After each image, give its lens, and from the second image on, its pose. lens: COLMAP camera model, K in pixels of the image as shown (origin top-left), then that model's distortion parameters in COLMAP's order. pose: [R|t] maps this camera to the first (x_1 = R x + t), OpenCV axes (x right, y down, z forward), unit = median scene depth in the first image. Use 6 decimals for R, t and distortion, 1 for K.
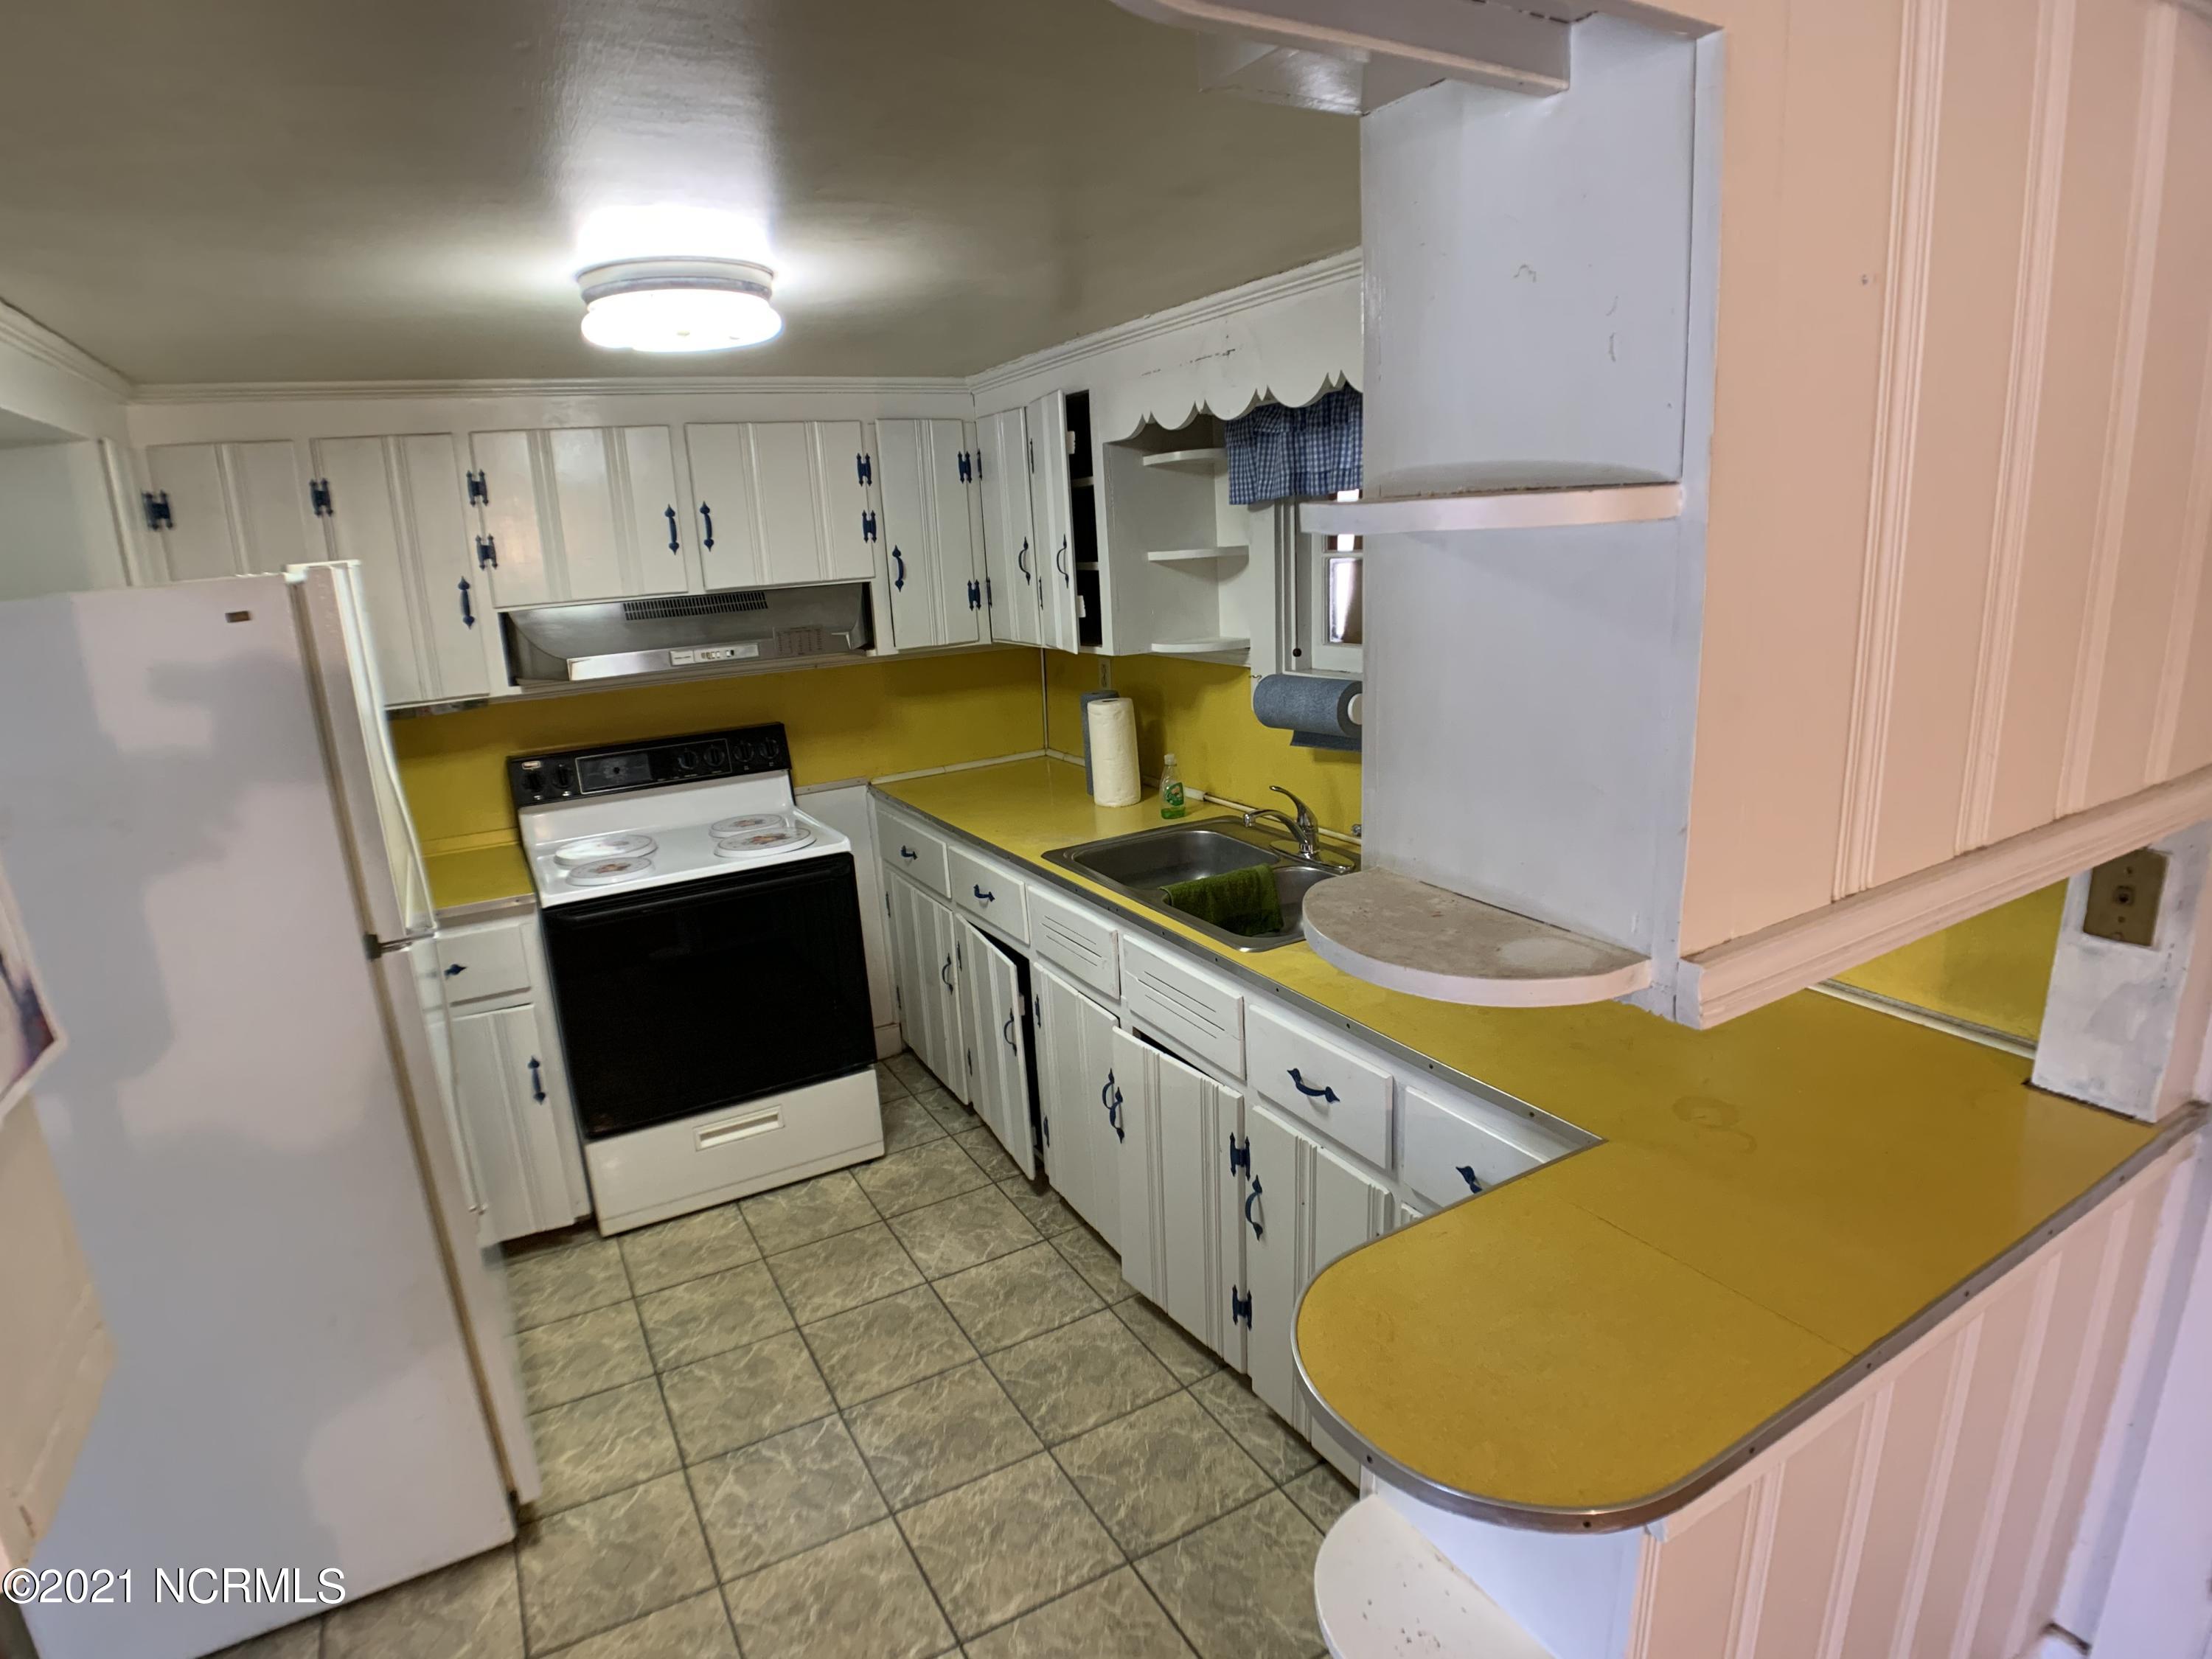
lens RADIAL K [[1192.0, 0, 1106.0], [0, 1192.0, 829.5], [0, 0, 1]] dist [-0.077483, -0.000619]
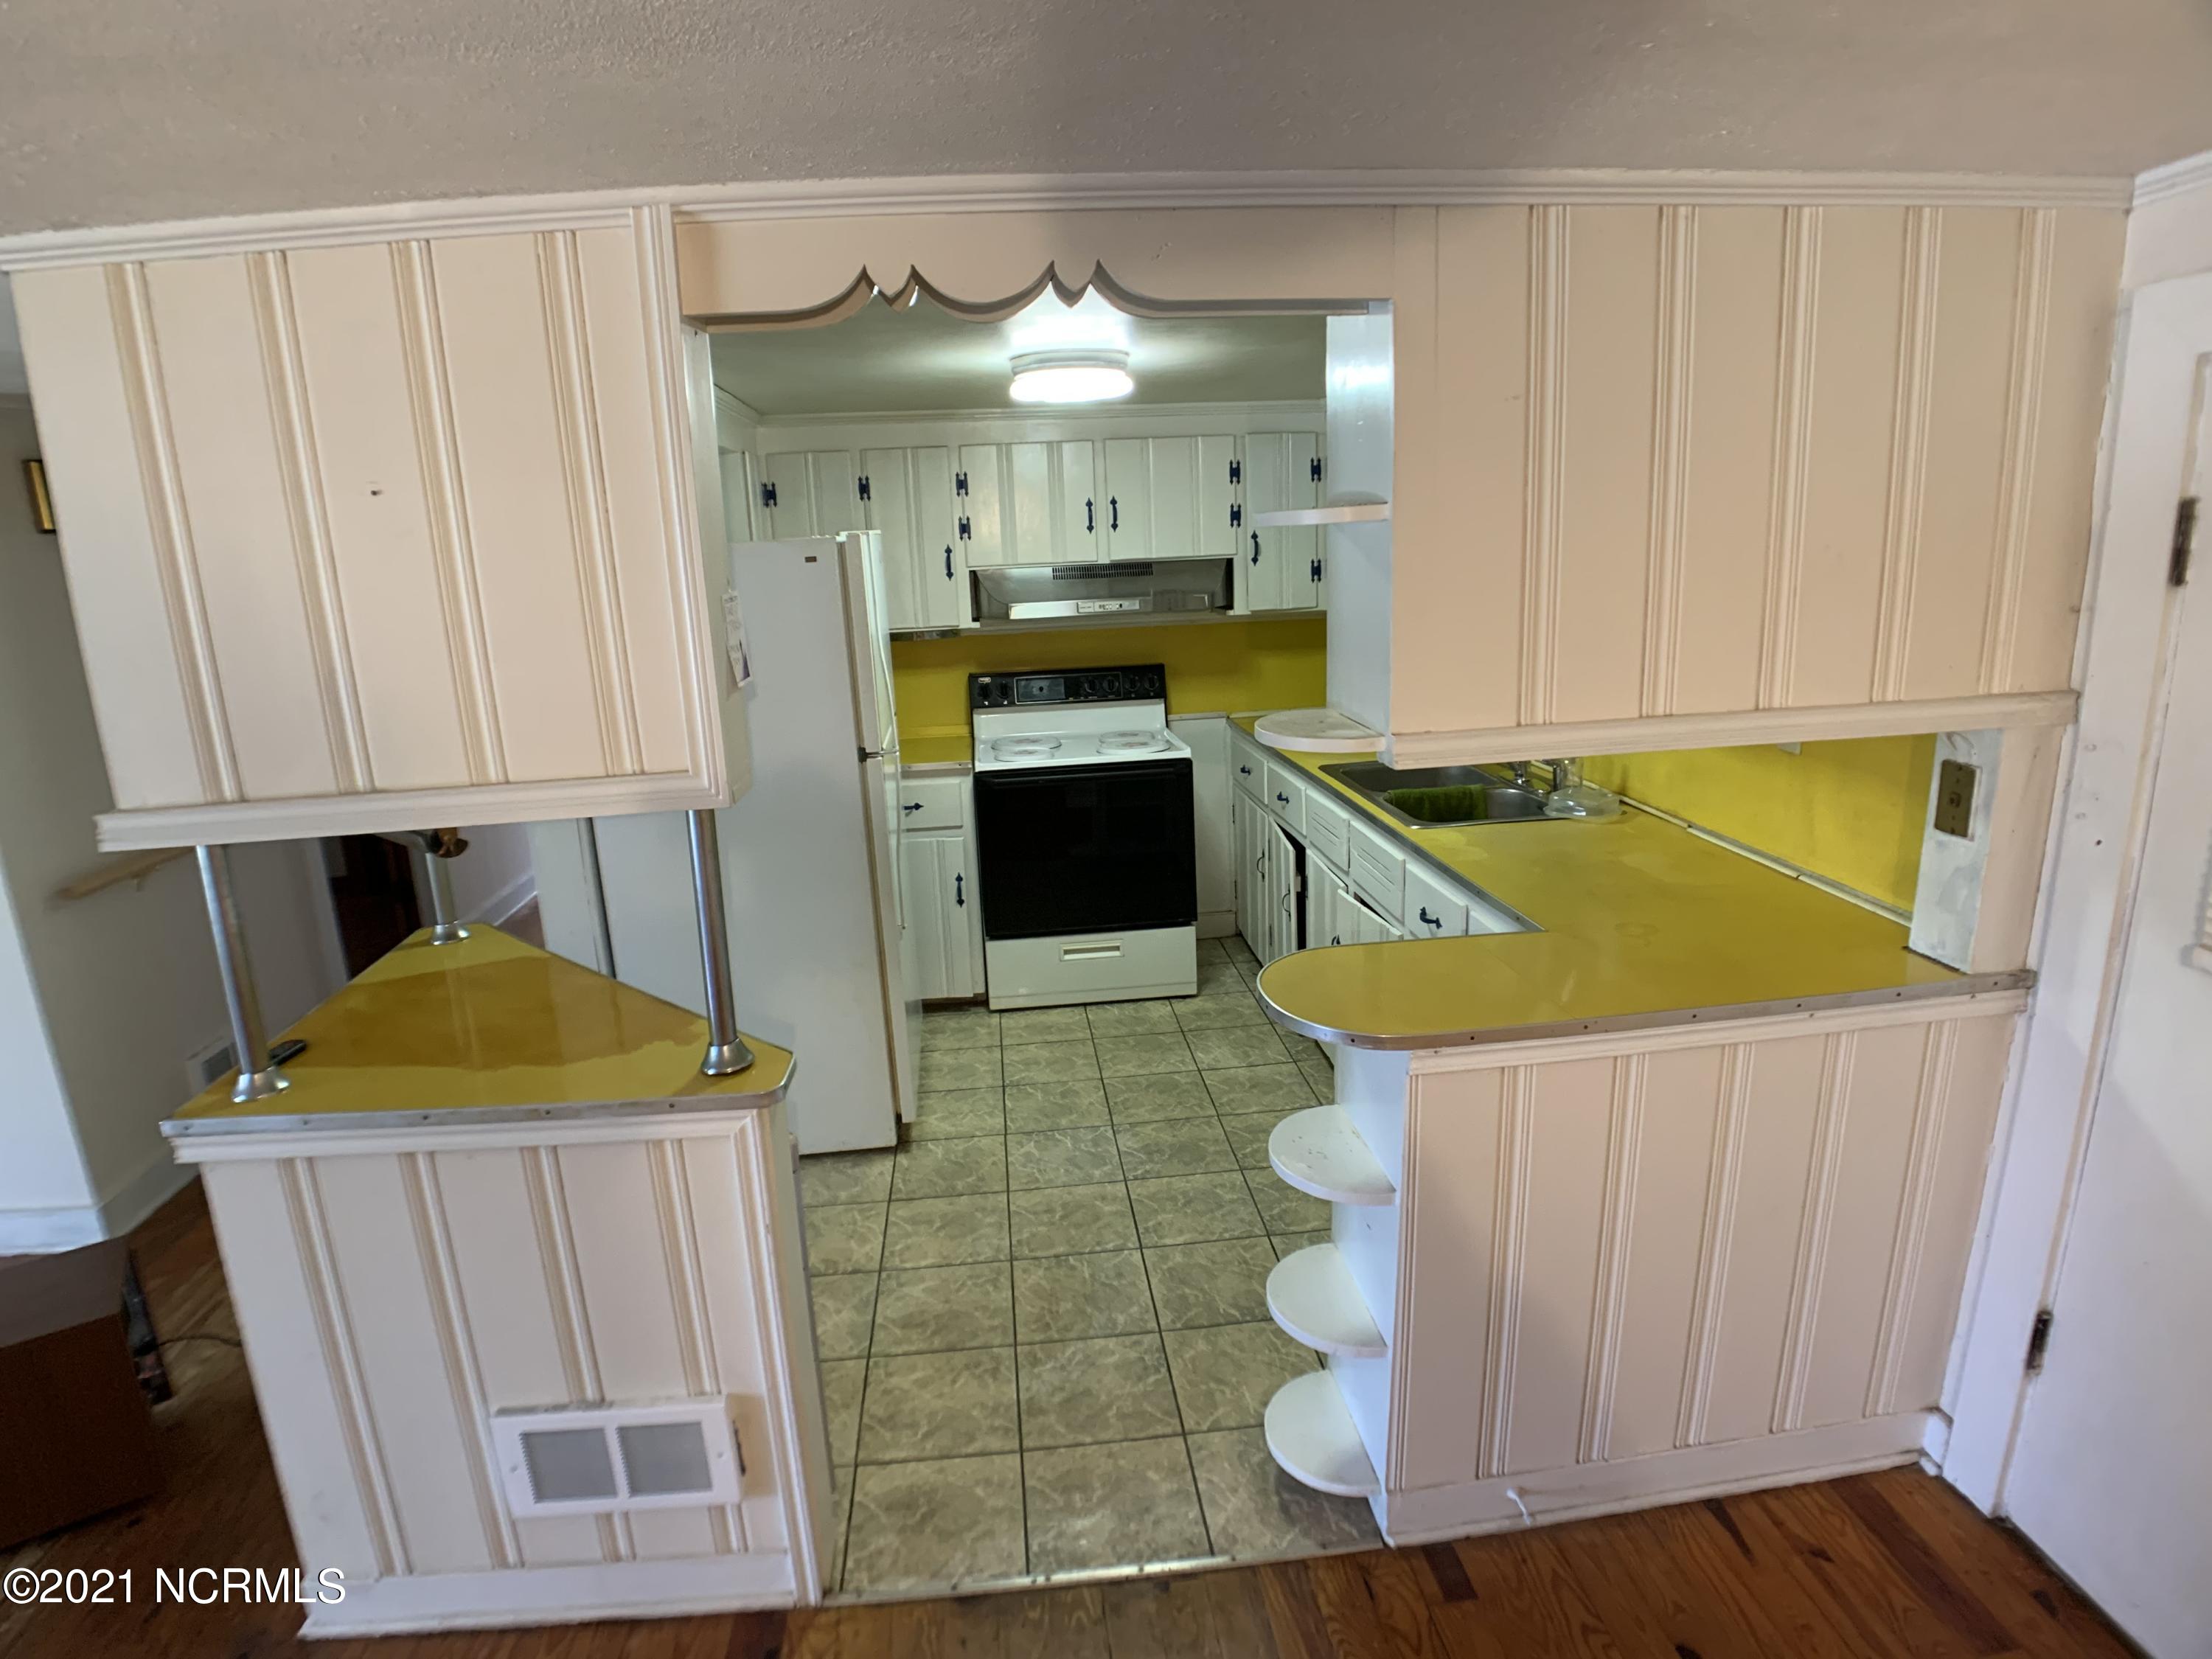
lens RADIAL K [[1173.0, 0, 1102.7], [0, 1173.0, 806.3], [0, 0, 1]] dist [-0.034134, -0.060530]
pose [[0.920336, 0.100390, -0.378027, 0.223713], [-0.101909, 0.994664, 0.016041, 0.069540], [0.377620, 0.023761, 0.925656, -0.296278]]
